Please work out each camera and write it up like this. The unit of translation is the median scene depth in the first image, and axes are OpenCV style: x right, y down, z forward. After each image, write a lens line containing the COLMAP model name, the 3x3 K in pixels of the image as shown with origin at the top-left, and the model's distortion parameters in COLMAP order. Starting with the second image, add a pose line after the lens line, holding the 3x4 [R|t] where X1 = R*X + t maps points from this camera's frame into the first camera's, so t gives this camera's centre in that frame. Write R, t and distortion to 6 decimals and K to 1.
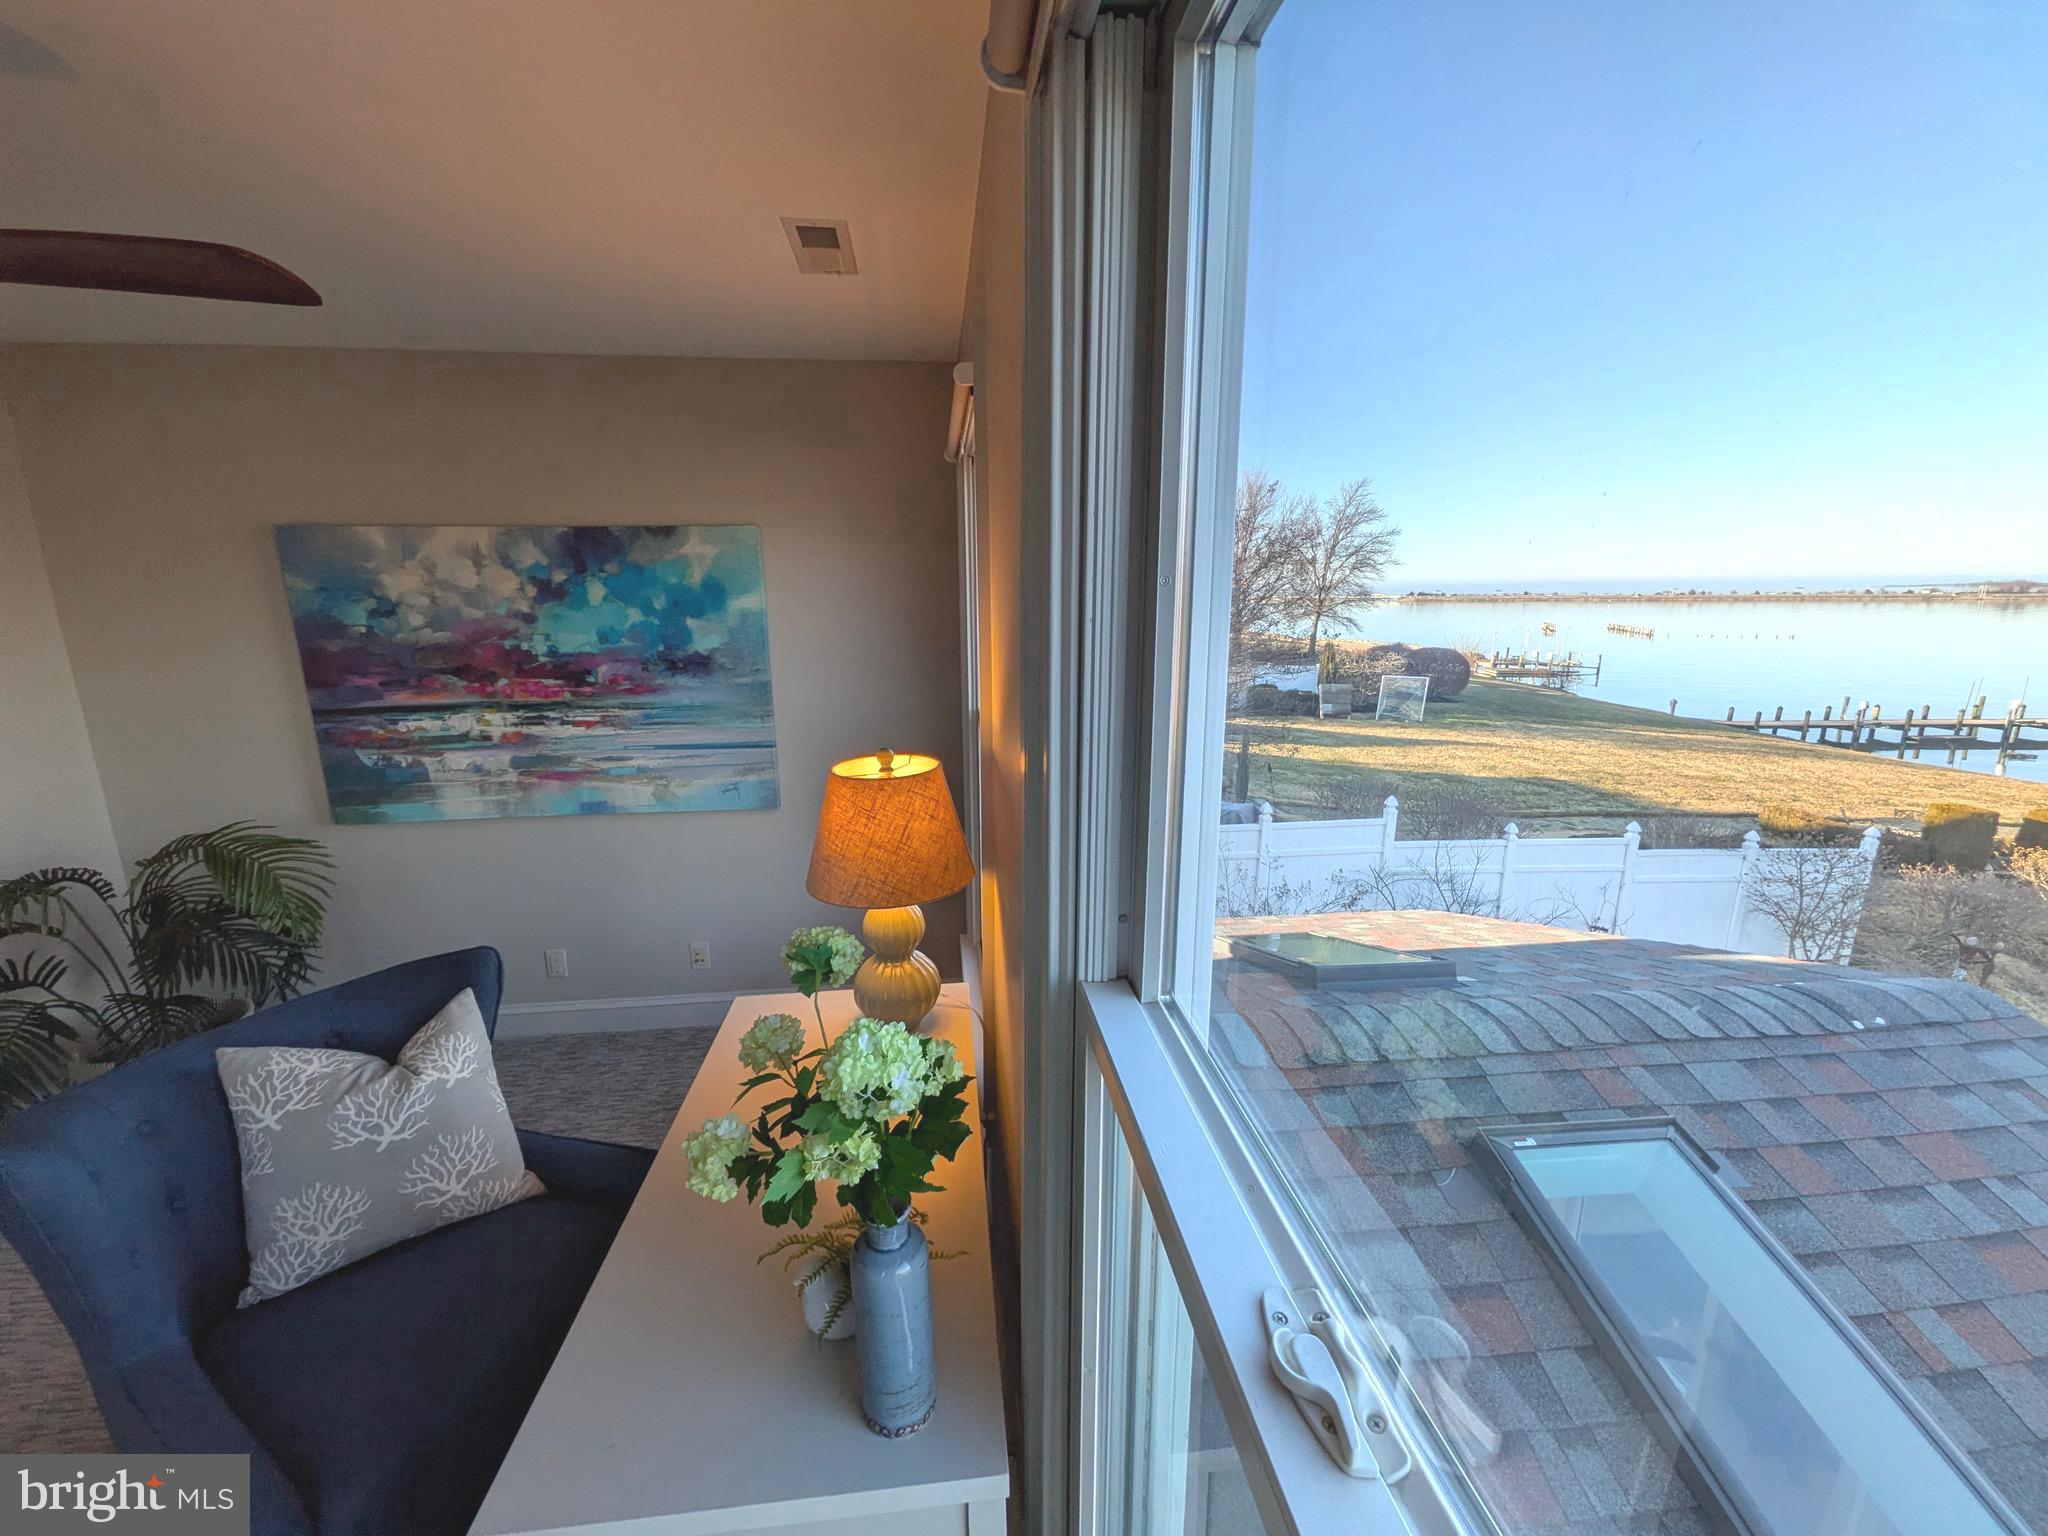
lens RADIAL K [[789.9, 0, 1024.2], [0, 789.9, 773.4], [0, 0, 1]] dist [-0.003759, -0.000712]
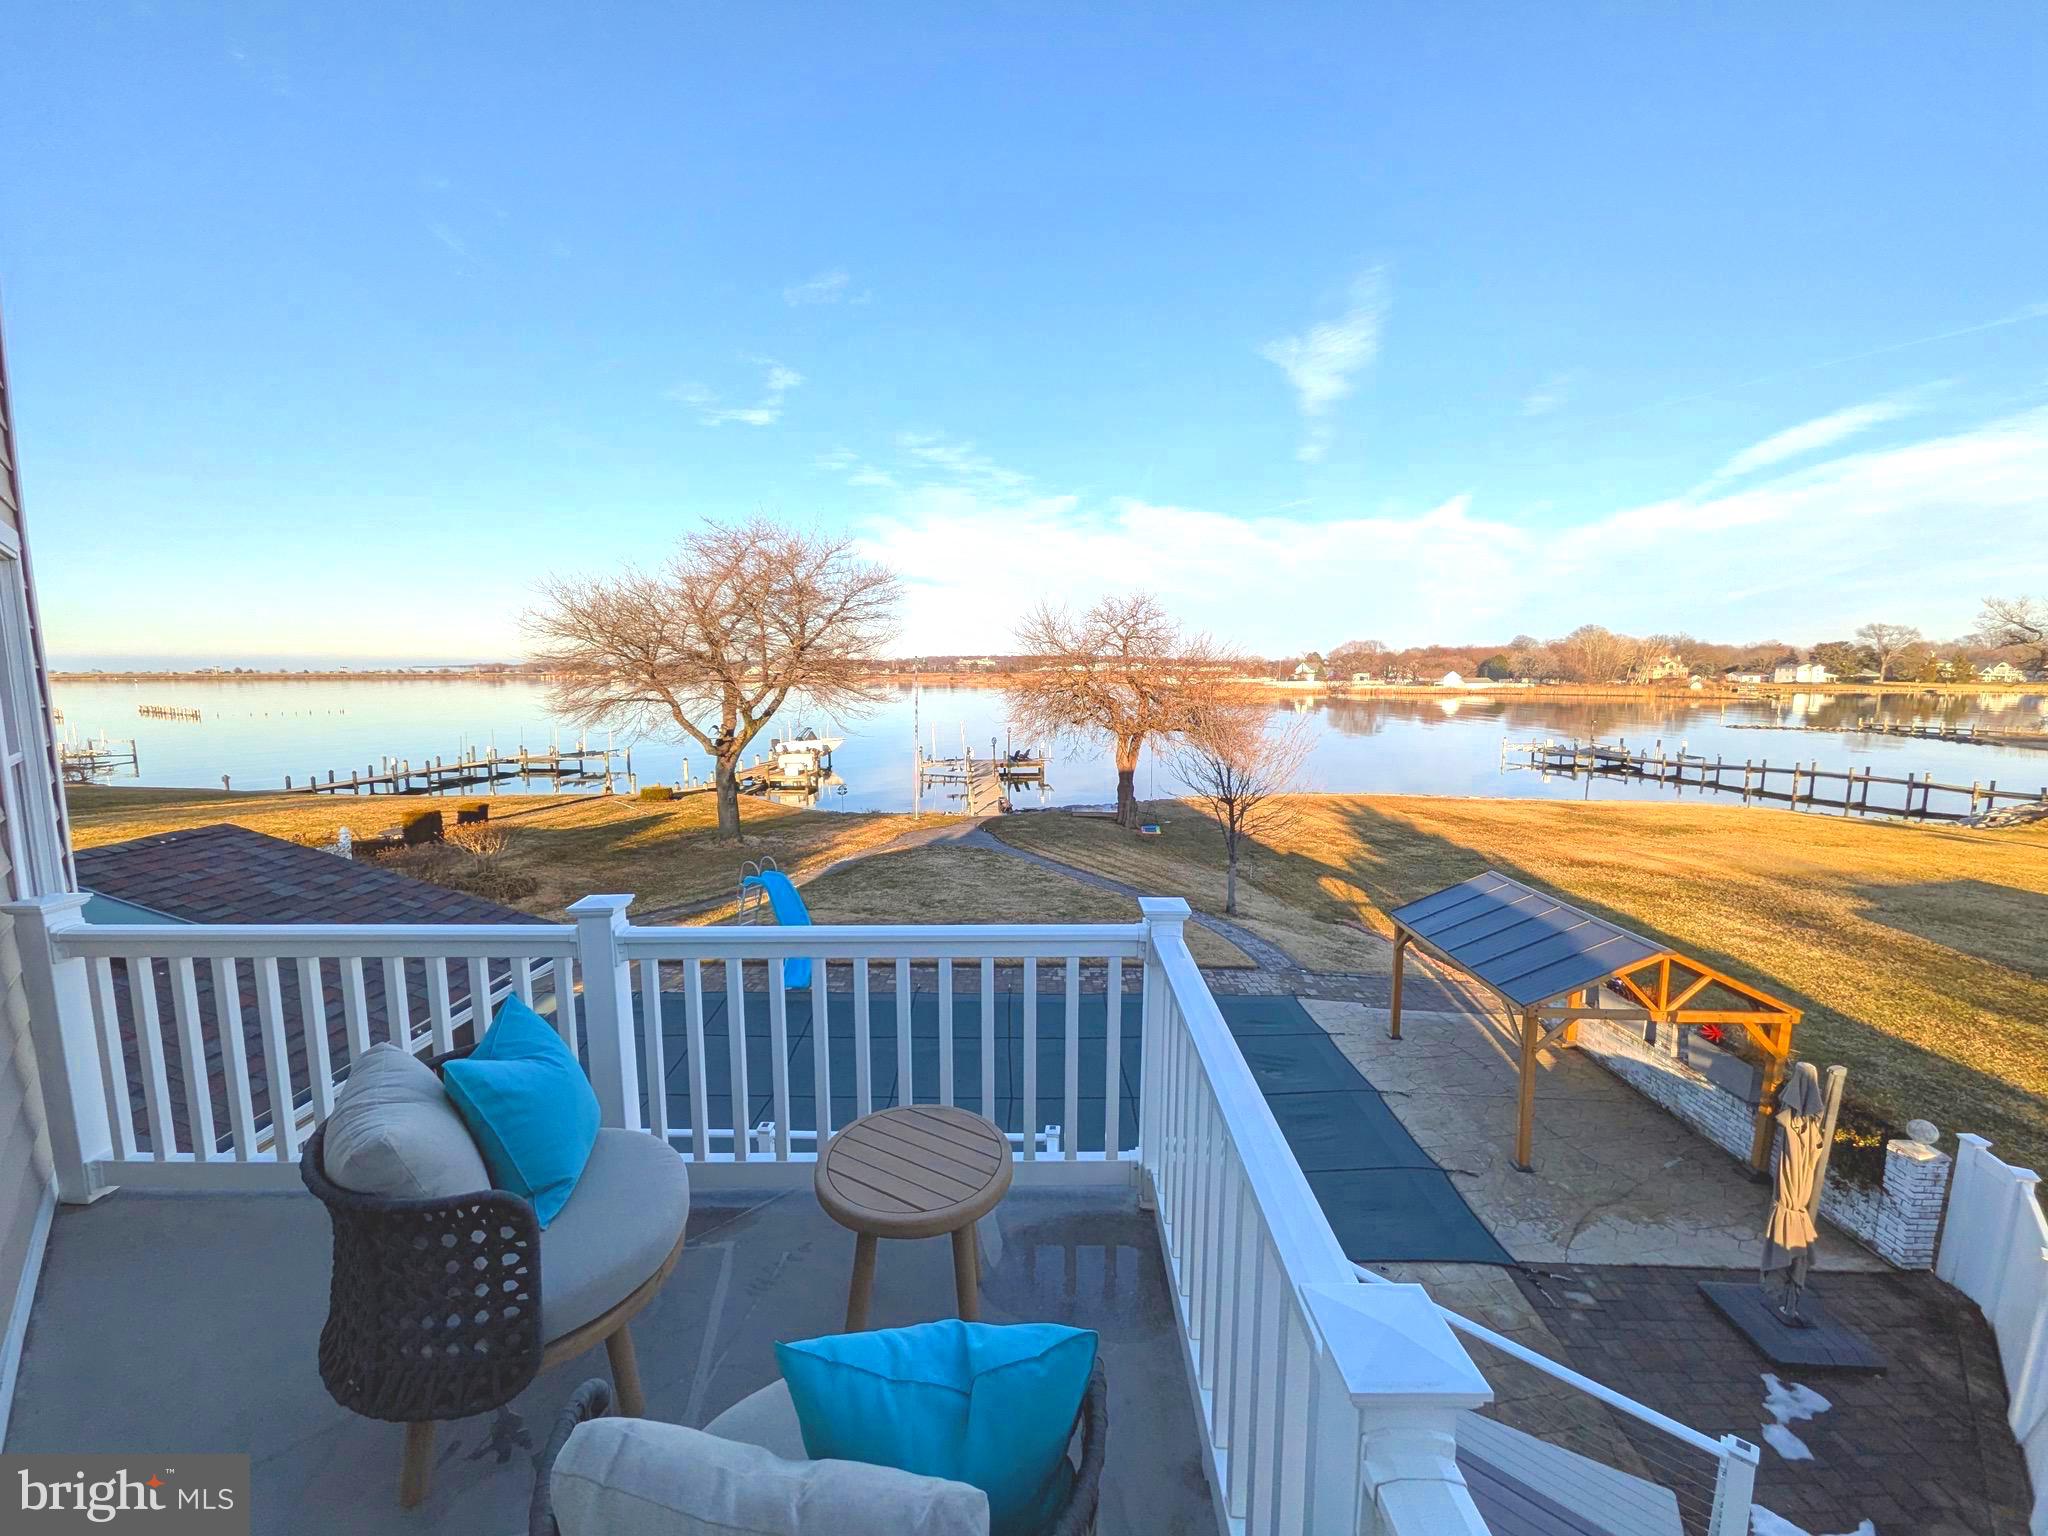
lens RADIAL K [[789.9, 0, 1019.7], [0, 789.9, 771.1], [0, 0, 1]] dist [-0.003759, -0.000712]
pose [[0.103629, -0.116578, 0.987760, -0.067696], [0.214484, 0.972361, 0.092258, 0.025464], [-0.971215, 0.202298, 0.125769, -0.118753]]
